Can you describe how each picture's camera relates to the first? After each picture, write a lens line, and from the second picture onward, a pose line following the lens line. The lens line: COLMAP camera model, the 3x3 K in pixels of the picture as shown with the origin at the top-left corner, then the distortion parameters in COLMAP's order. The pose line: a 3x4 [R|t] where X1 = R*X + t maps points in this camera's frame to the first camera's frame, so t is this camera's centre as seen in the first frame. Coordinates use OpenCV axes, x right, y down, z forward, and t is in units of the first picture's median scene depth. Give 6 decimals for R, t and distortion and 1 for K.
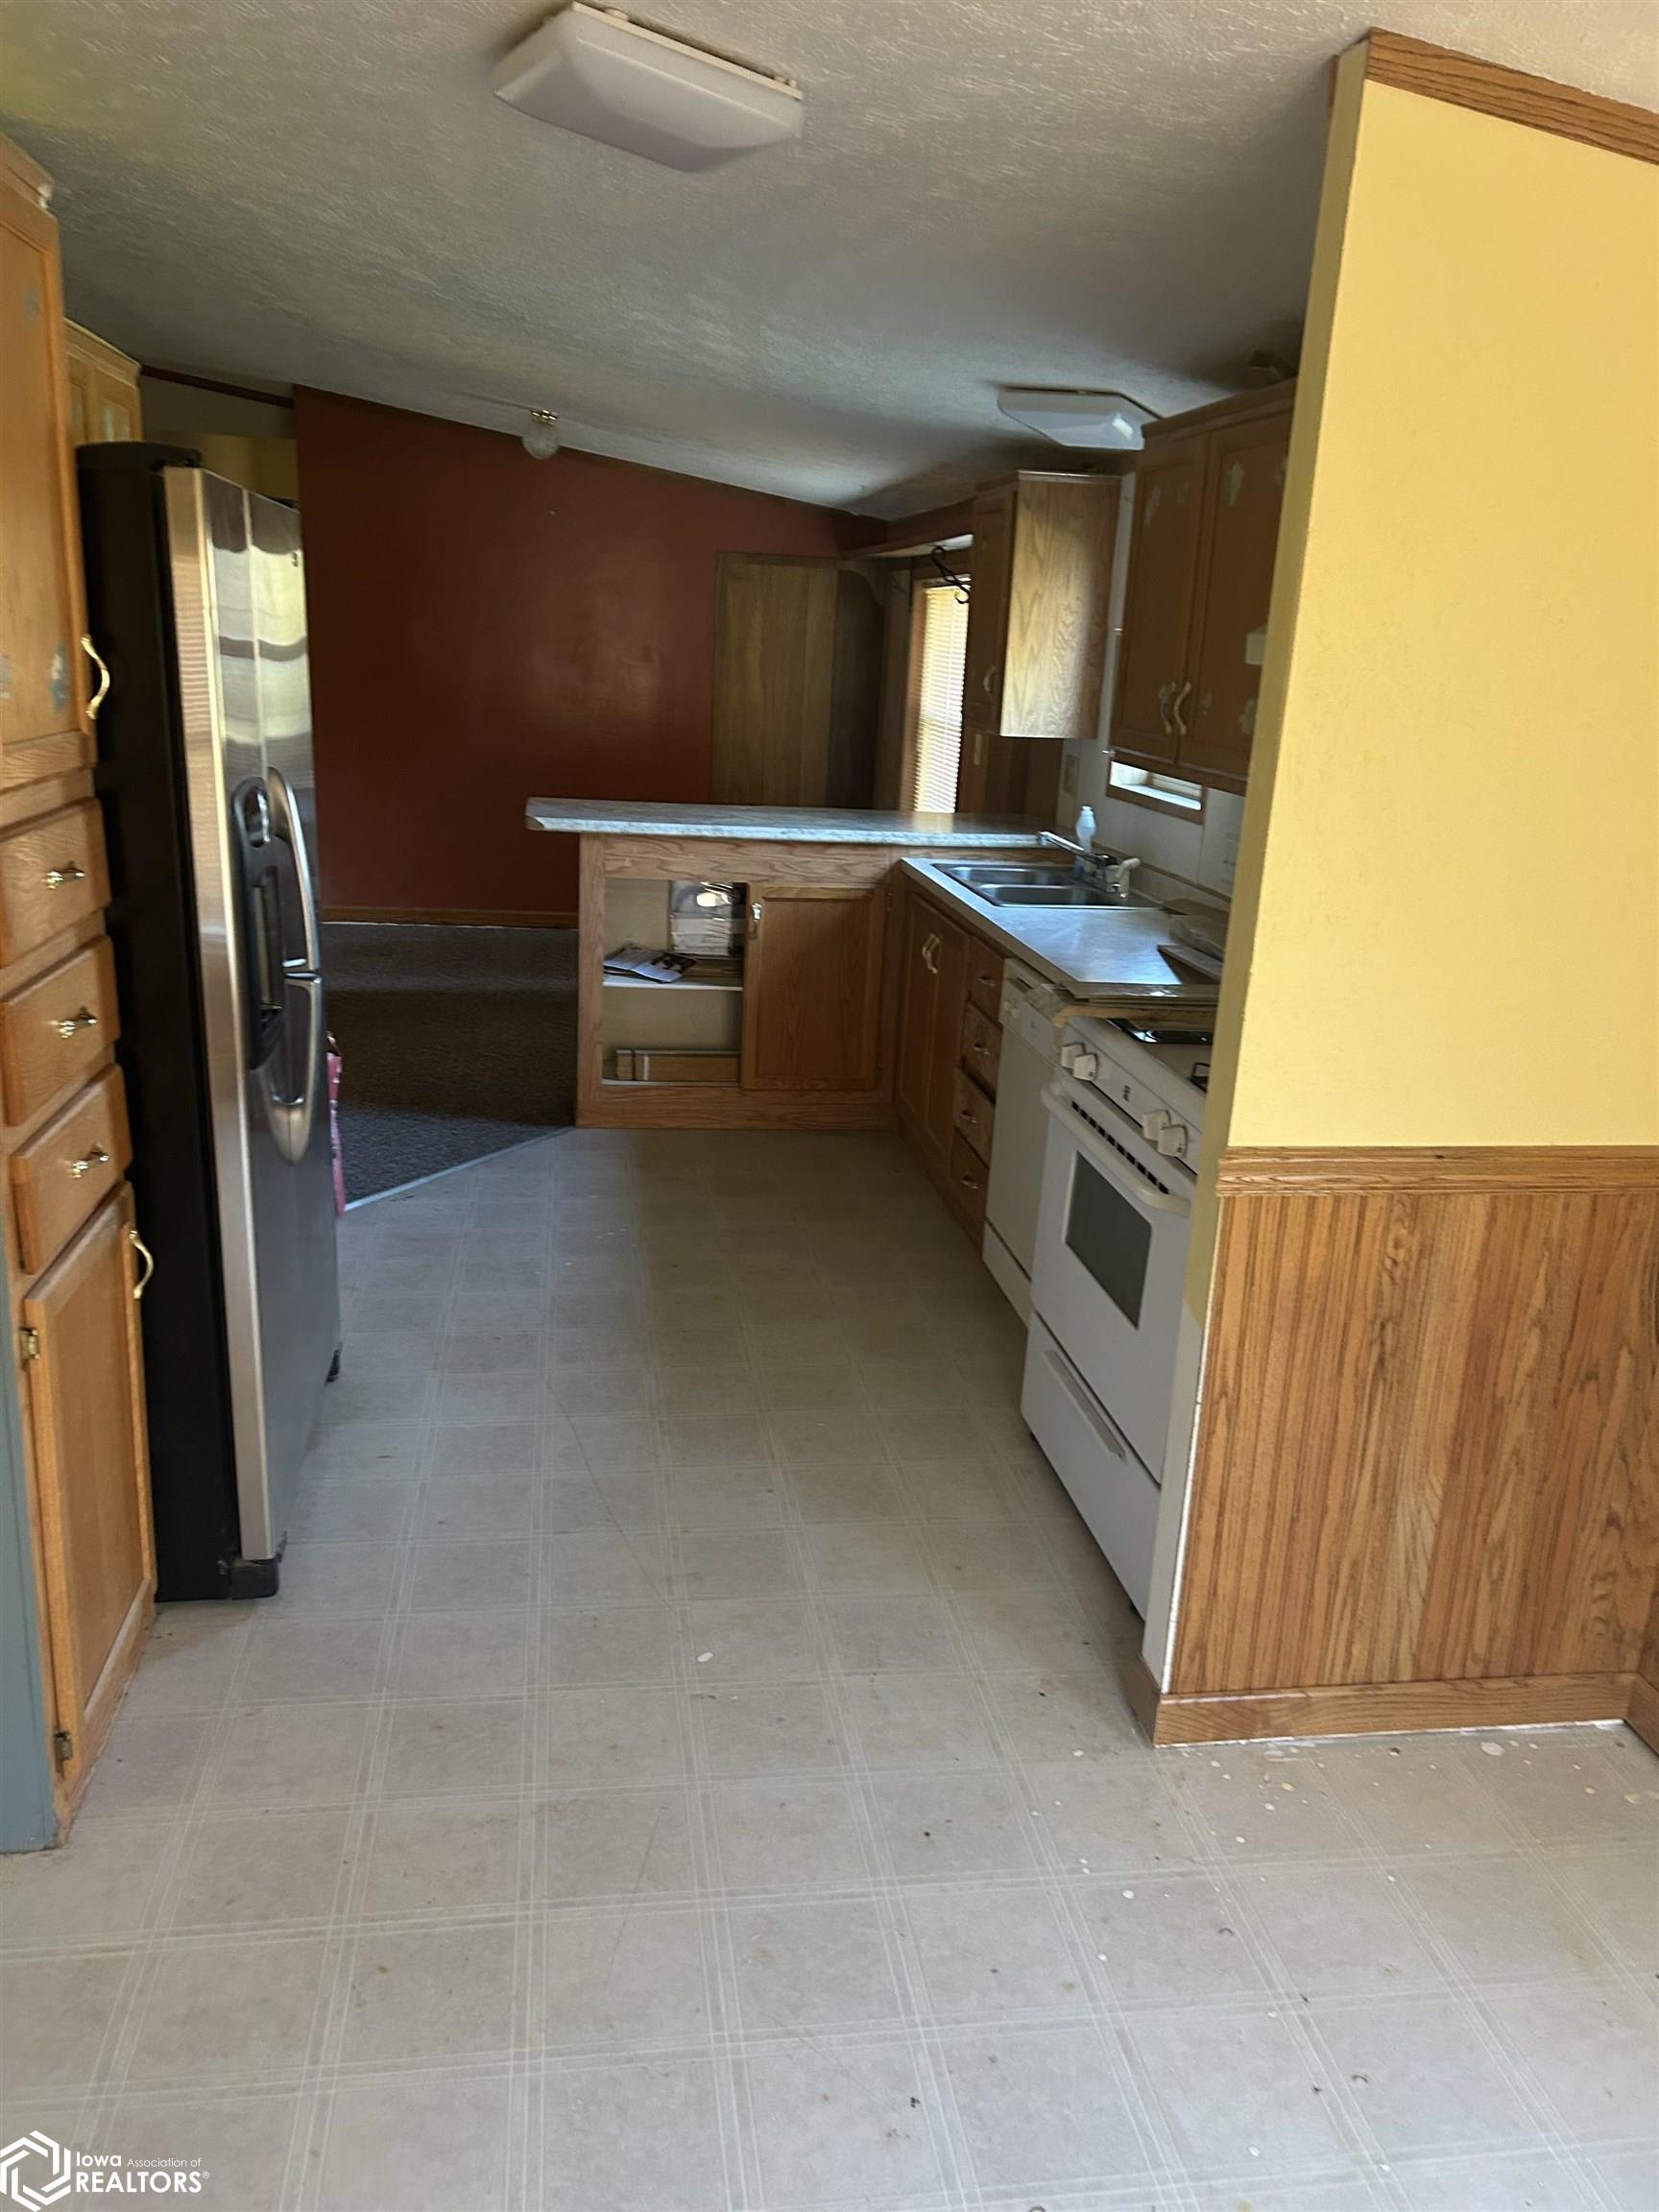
lens RADIAL K [[1635.6, 0, 829.8], [0, 1635.6, 1097.4], [0, 0, 1]] dist [0.054668, -0.049179]
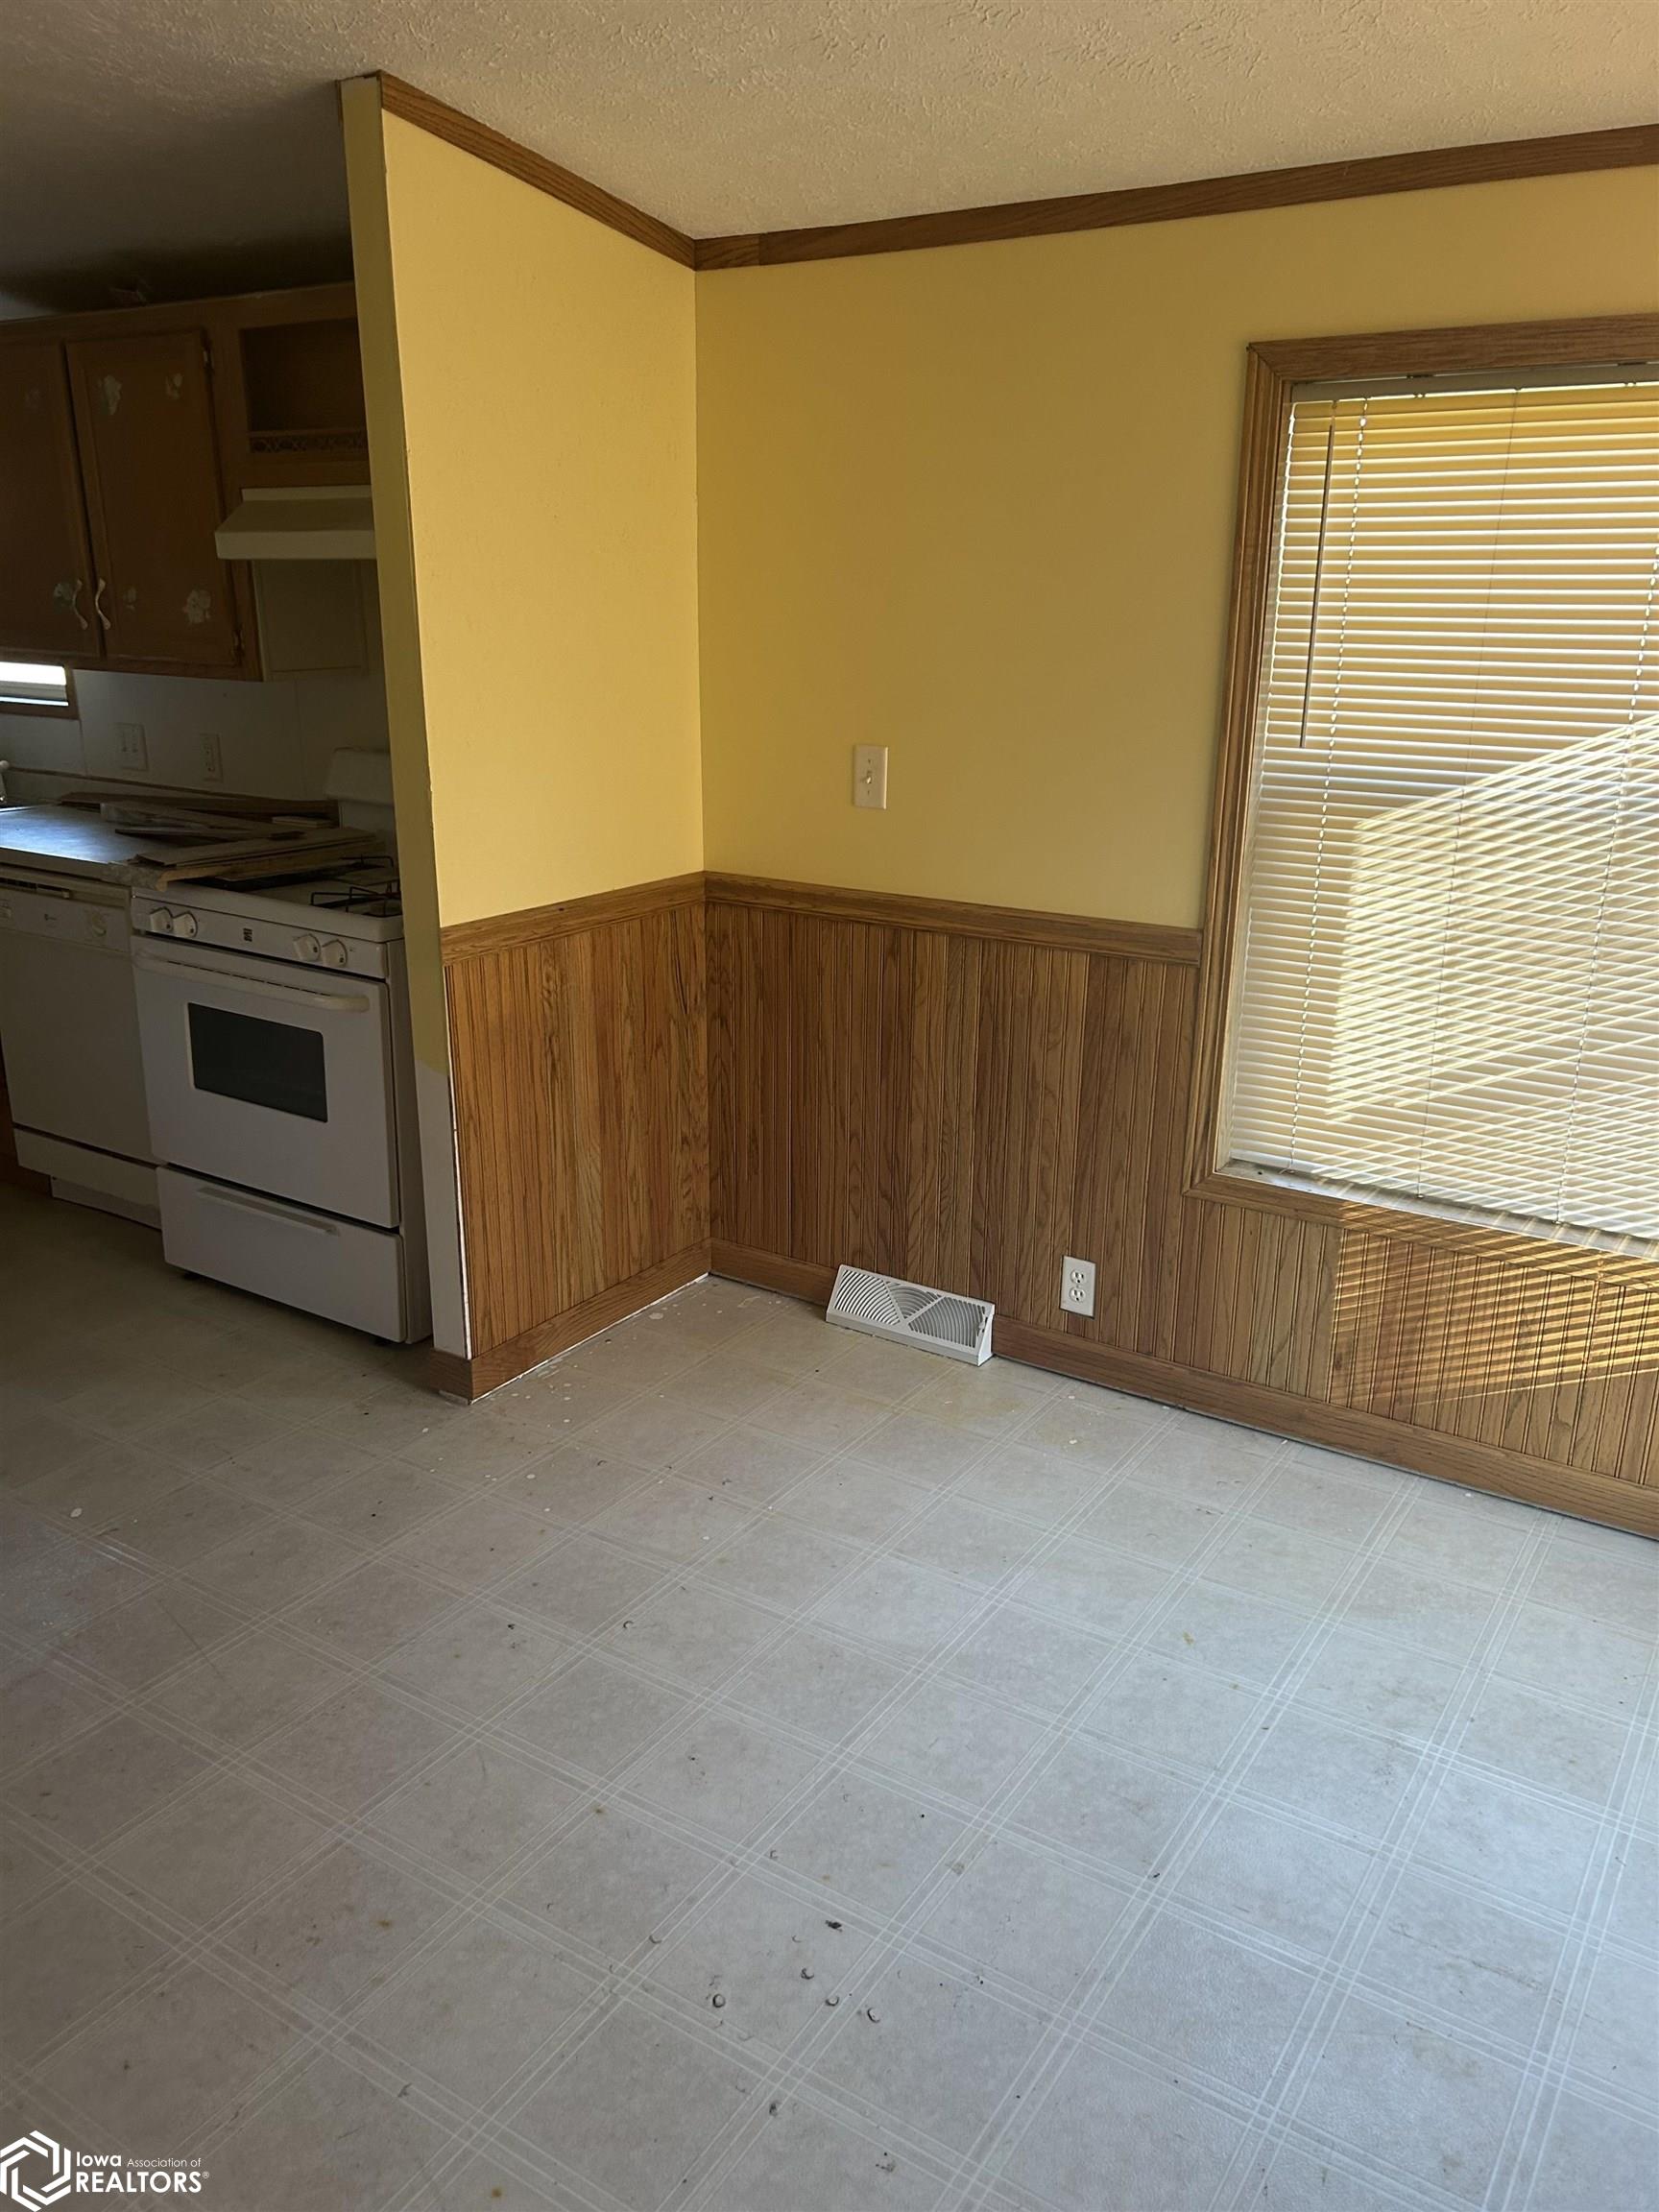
lens RADIAL K [[1635.6, 0, 829.8], [0, 1635.6, 1097.4], [0, 0, 1]] dist [0.054668, -0.049179]
pose [[0.661284, -0.254361, 0.705694, -0.478643], [0.219678, 0.965177, 0.142036, 0.040226], [-0.717248, 0.061099, 0.694134, -0.118086]]
